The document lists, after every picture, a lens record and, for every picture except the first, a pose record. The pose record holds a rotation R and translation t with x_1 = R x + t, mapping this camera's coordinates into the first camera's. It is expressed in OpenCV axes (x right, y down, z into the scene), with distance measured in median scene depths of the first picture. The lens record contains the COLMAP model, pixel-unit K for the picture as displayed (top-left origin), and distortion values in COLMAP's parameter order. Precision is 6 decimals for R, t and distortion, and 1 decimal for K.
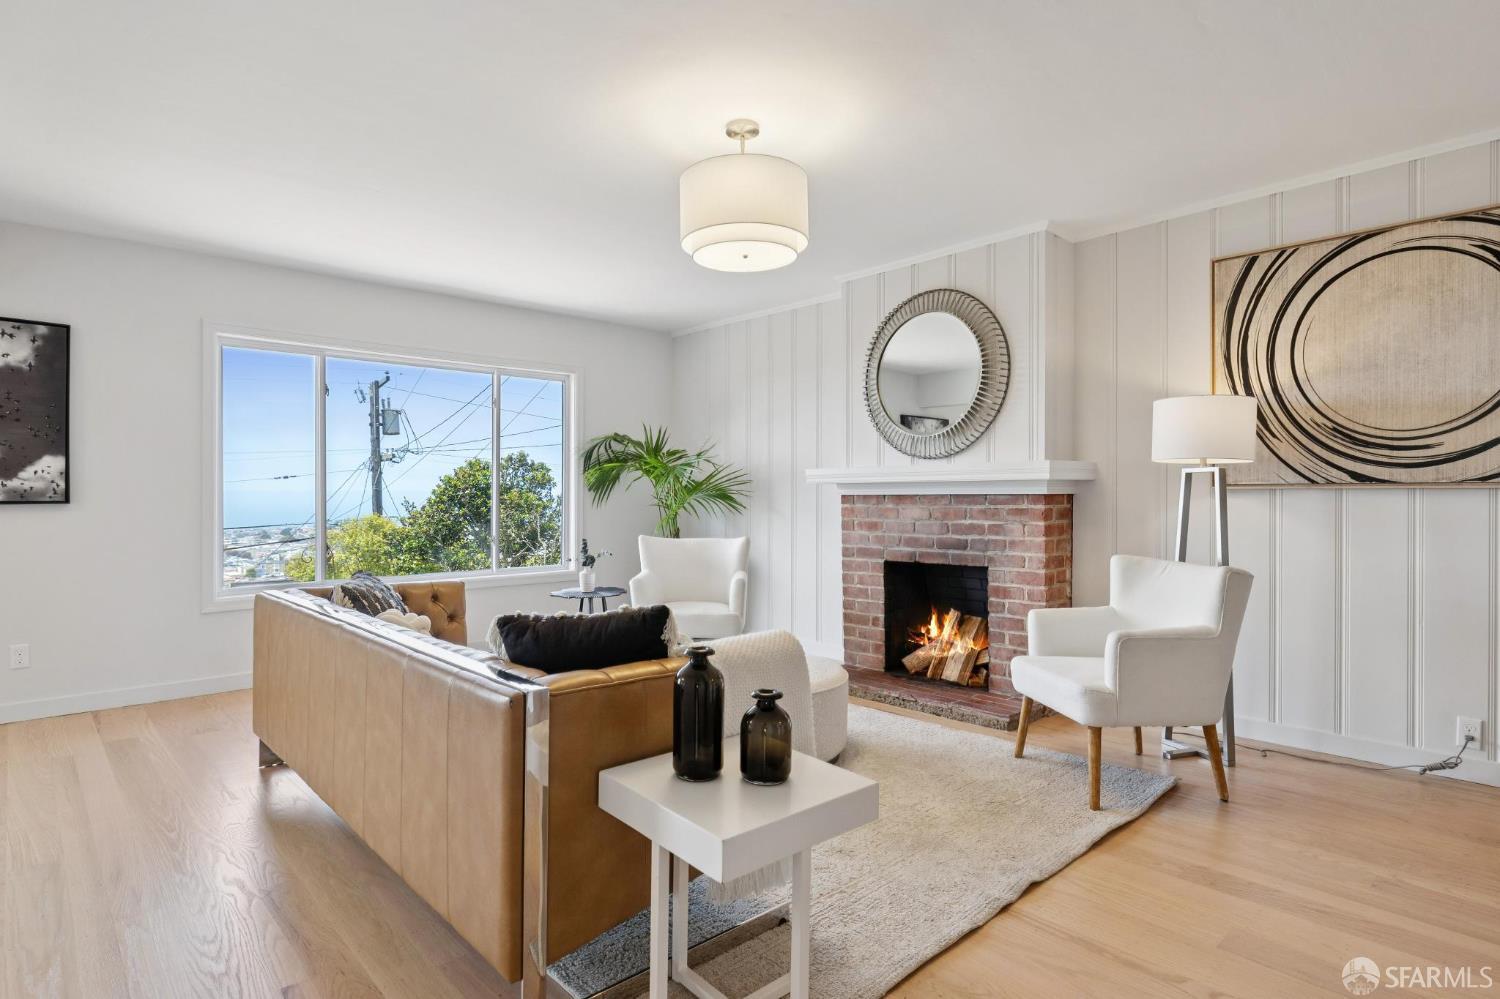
lens RADIAL K [[791.4, 0, 757.5], [0, 791.4, 494.1], [0, 0, 1]] dist [-0.001732, 0.000692]
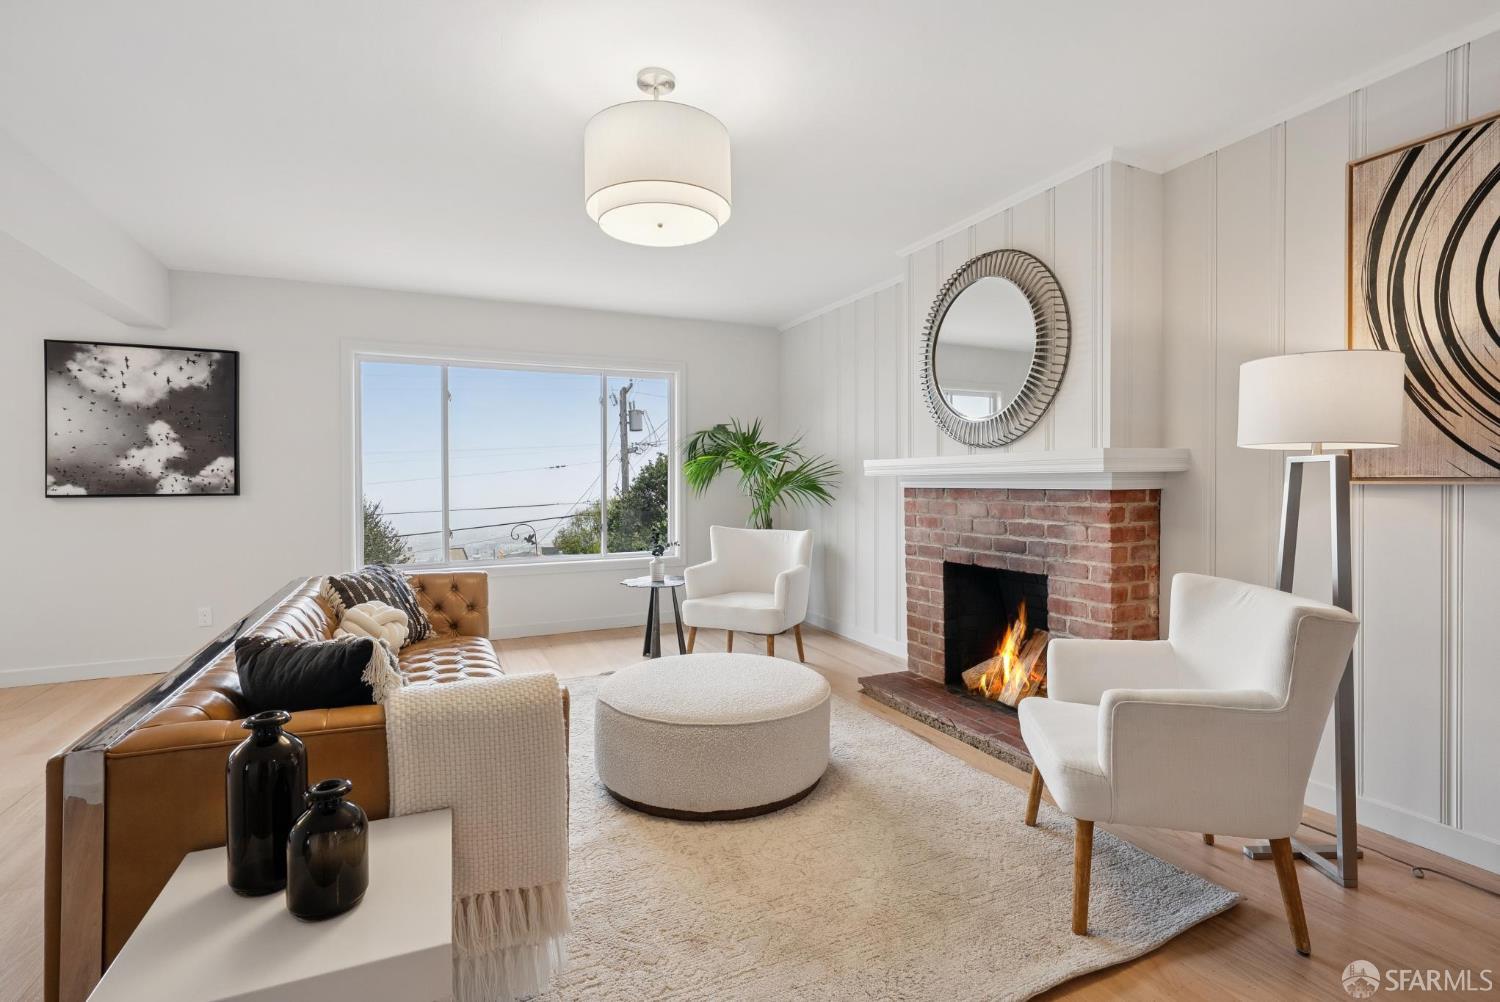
lens RADIAL K [[698.8, 0, 752.6], [0, 698.8, 485.2], [0, 0, 1]] dist [-0.001279, 0.001860]
pose [[0.950538, 0.000295, -0.310608, 0.229064], [0.002601, 0.999957, 0.008908, -0.011367], [0.310597, -0.009275, 0.950497, 0.203718]]
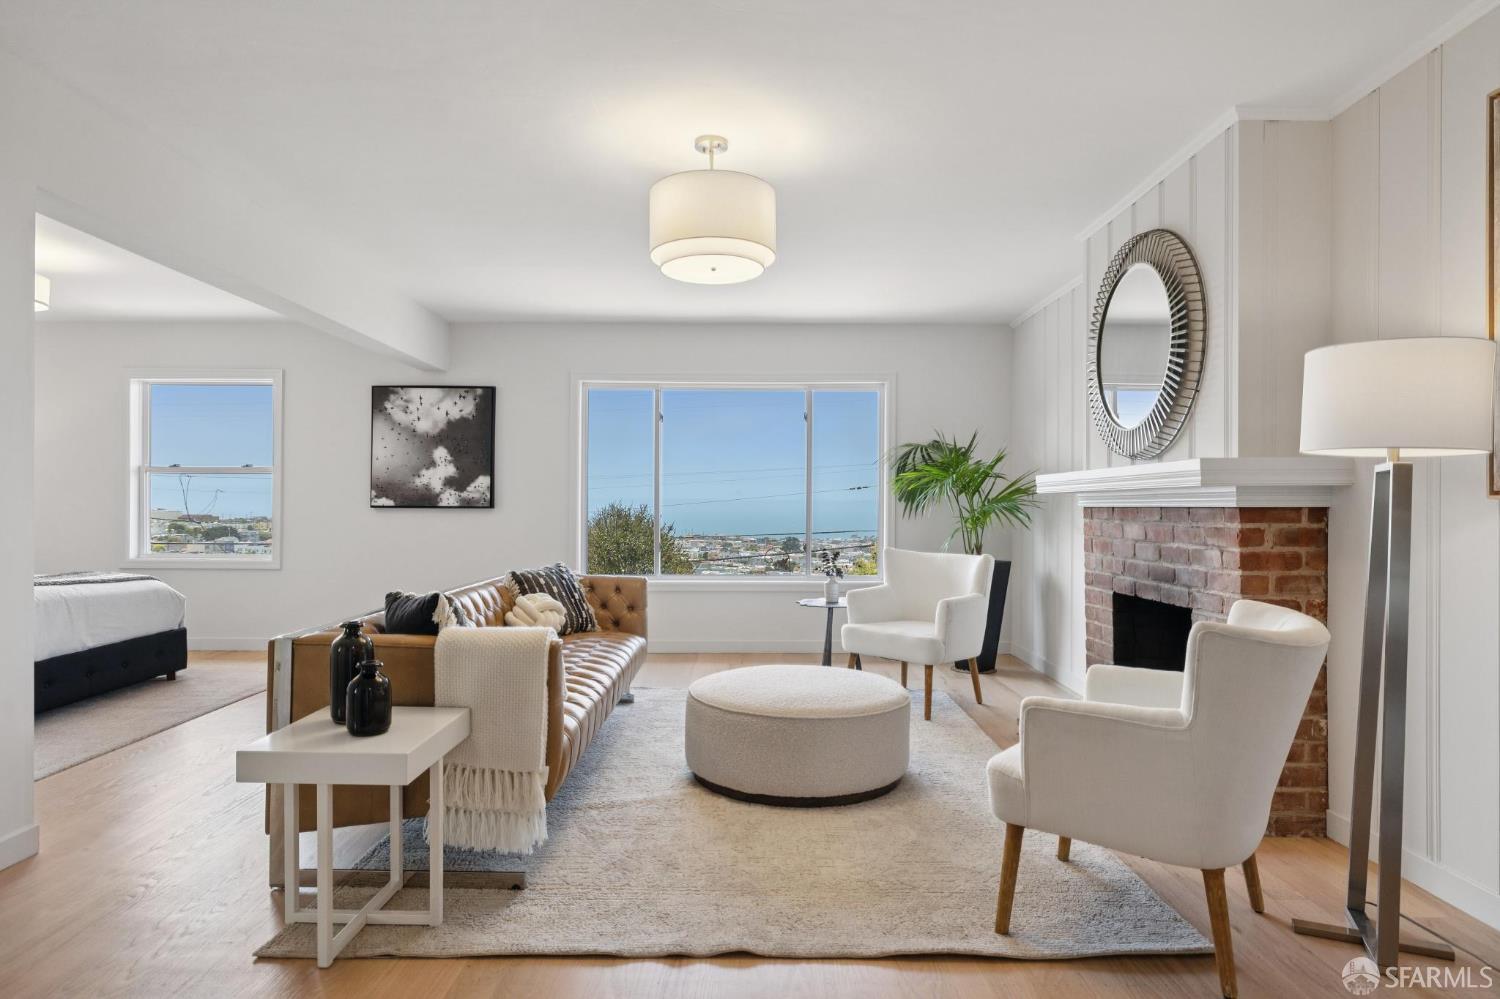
lens RADIAL K [[849.2, 0, 750.0], [0, 849.2, 499.5], [0, 0, 1]] dist [0.005955, 0.000989]
pose [[0.730543, 0.001916, -0.682864, 0.535571], [-0.006576, 0.999969, -0.004229, -0.000755], [0.682835, 0.007580, 0.730533, 0.170917]]
